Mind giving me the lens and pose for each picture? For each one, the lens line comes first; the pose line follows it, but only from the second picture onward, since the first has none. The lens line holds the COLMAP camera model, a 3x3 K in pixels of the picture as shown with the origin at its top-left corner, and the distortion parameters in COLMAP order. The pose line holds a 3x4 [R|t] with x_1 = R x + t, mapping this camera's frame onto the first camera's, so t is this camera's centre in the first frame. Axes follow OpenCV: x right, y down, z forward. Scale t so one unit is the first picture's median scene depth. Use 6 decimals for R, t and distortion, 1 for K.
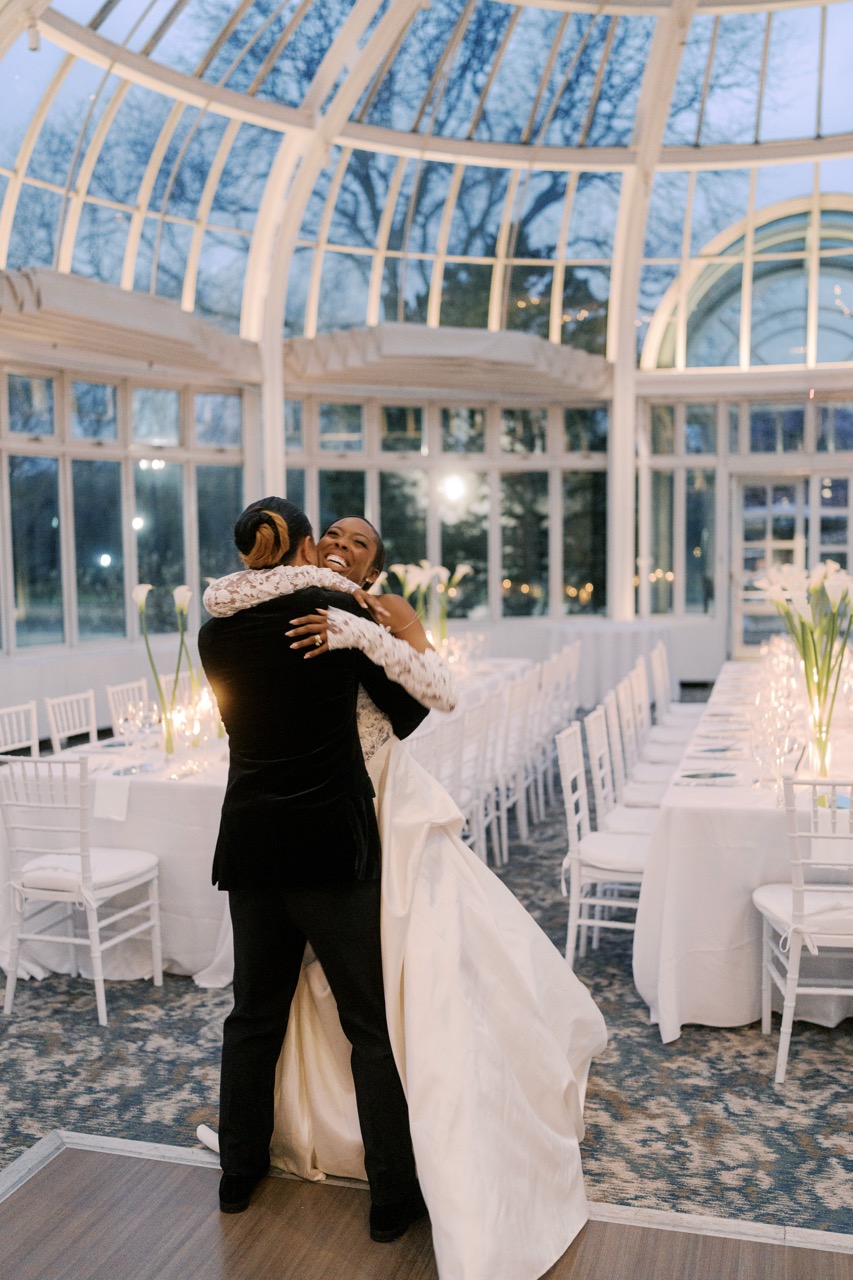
lens RADIAL K [[1260.8, 0, 426.5], [0, 1260.8, 640.0], [0, 0, 1]] dist [0.002557, 0.002115]
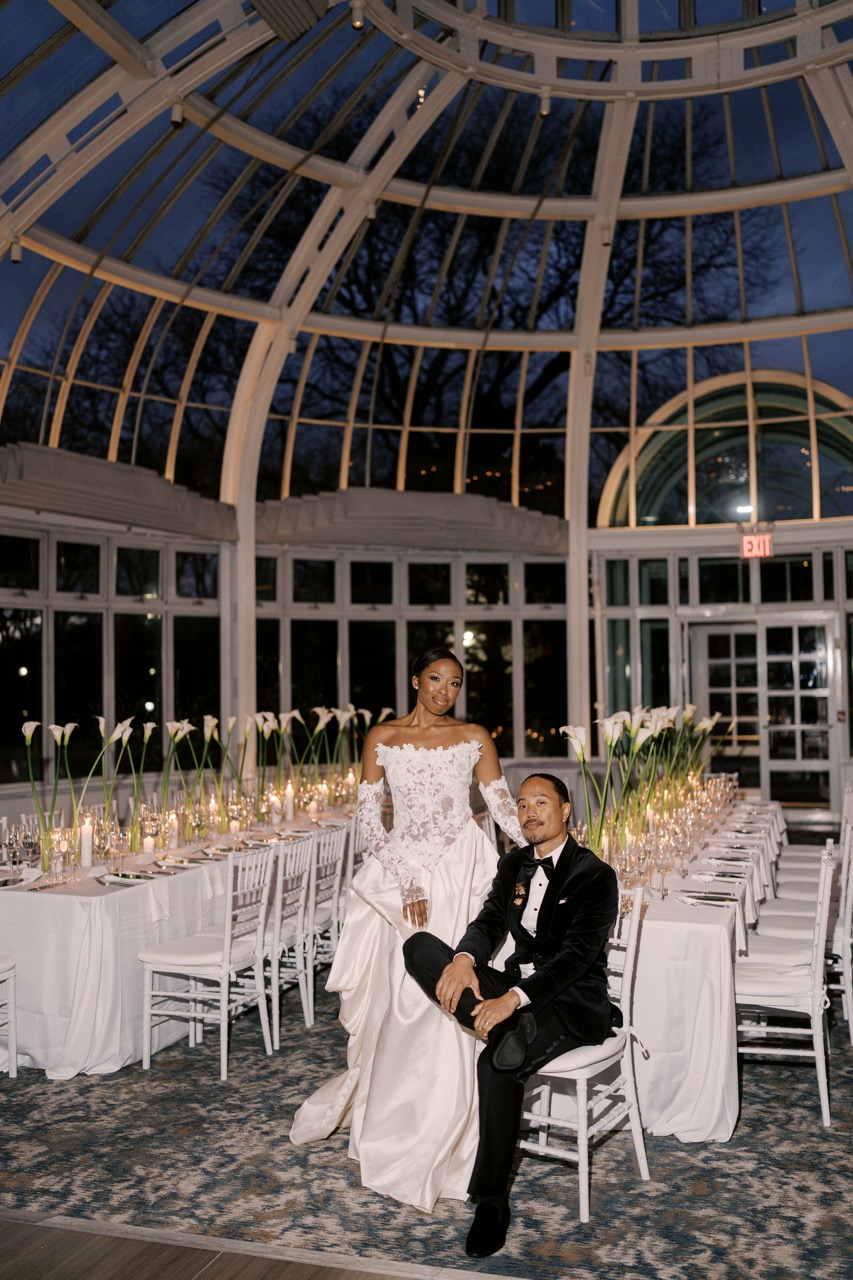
lens RADIAL K [[1231.4, 0, 426.5], [0, 1231.4, 640.0], [0, 0, 1]] dist [-0.001362, 0.000189]
pose [[0.999480, -0.000832, -0.032228, 0.064208], [-0.002940, 0.993149, -0.116814, 0.004646], [0.032105, 0.116849, 0.992631, -0.041208]]
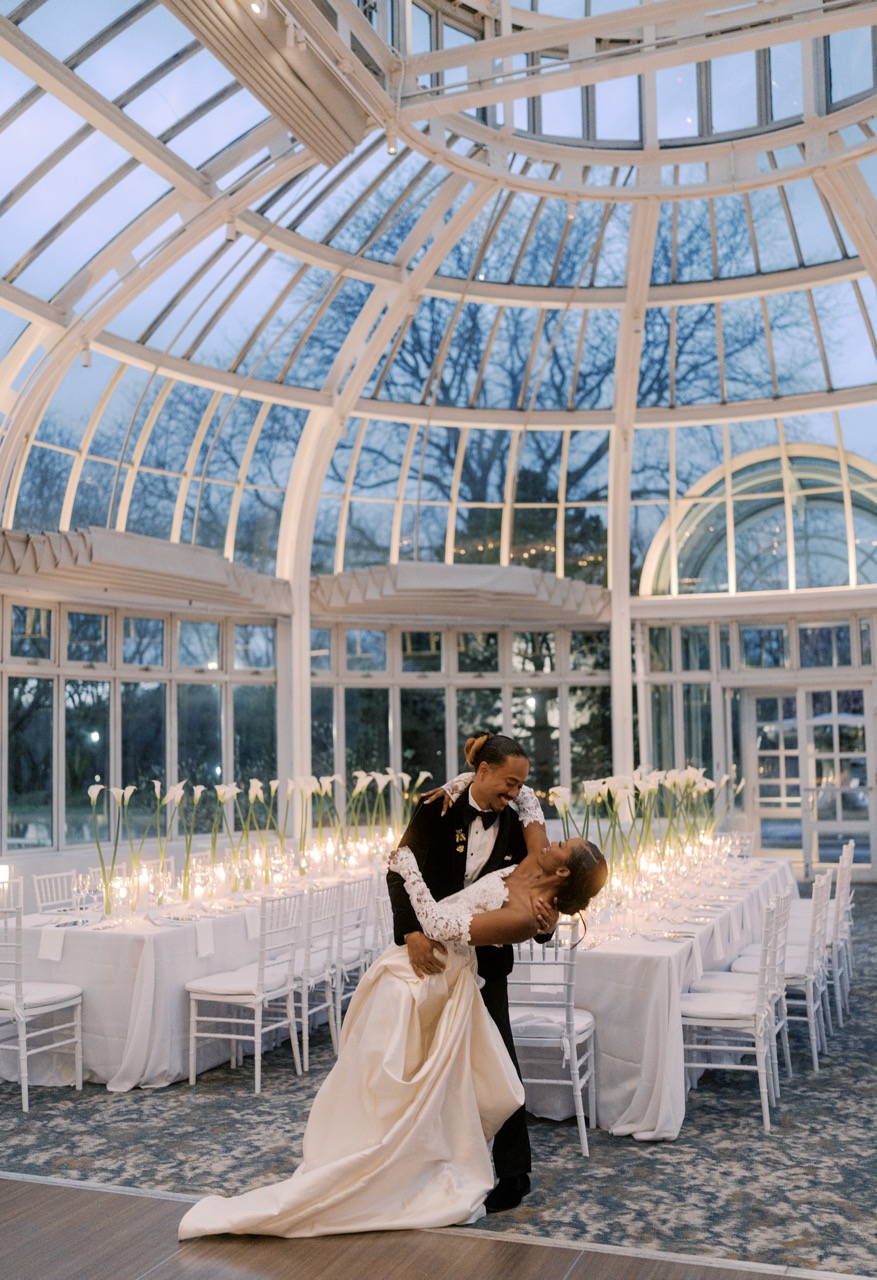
lens RADIAL K [[1257.5, 0, 441.0], [0, 1257.5, 657.2], [0, 0, 1]] dist [-0.002739, 0.006372]
pose [[0.996706, -0.010511, -0.080417, 0.091757], [-0.001832, 0.988396, -0.151887, 0.008782], [0.081080, 0.151534, 0.985121, -0.110344]]
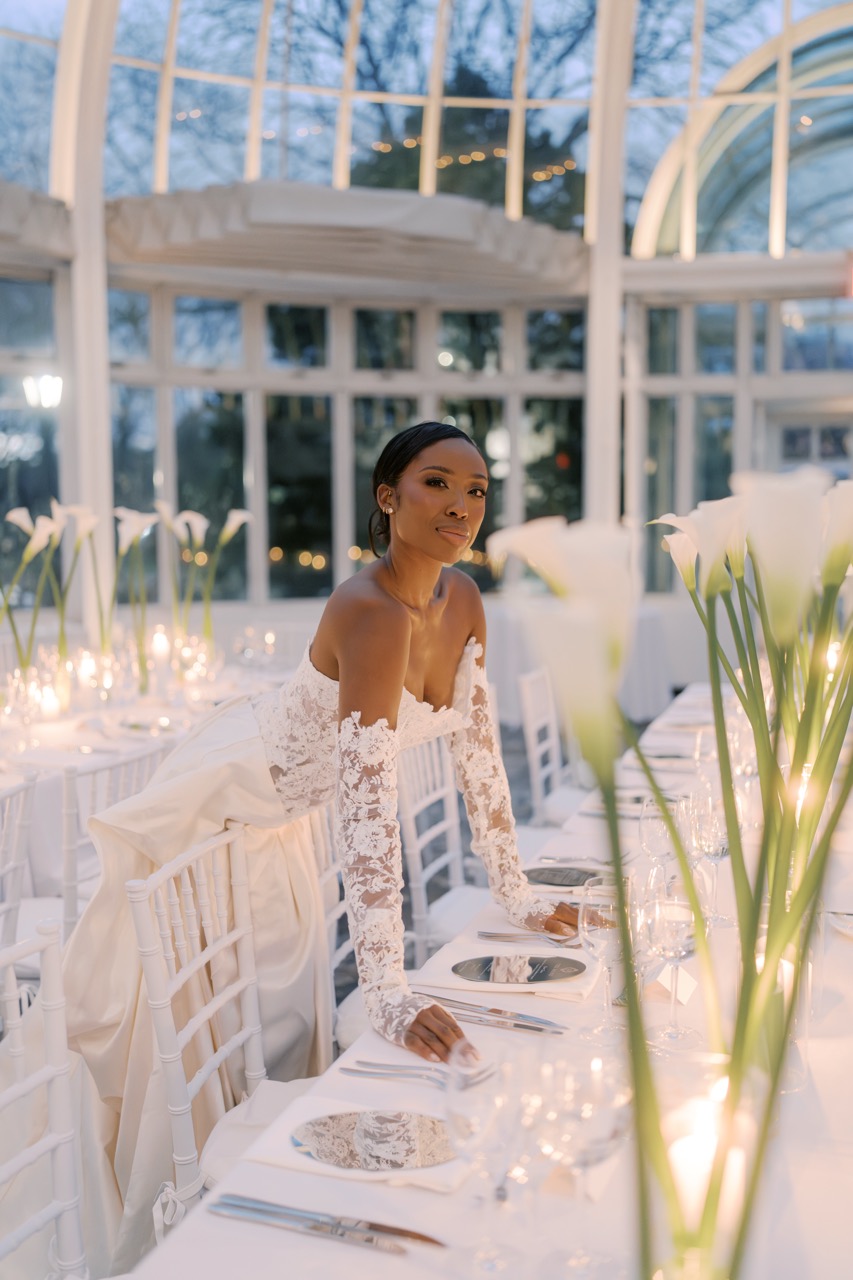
lens RADIAL K [[1260.8, 0, 426.5], [0, 1260.8, 640.0], [0, 0, 1]] dist [0.002557, 0.002115]
pose [[0.998677, 0.012441, -0.049902, 0.097425], [-0.011311, 0.999675, 0.022859, -0.008942], [0.050170, -0.022265, 0.998492, 0.280845]]
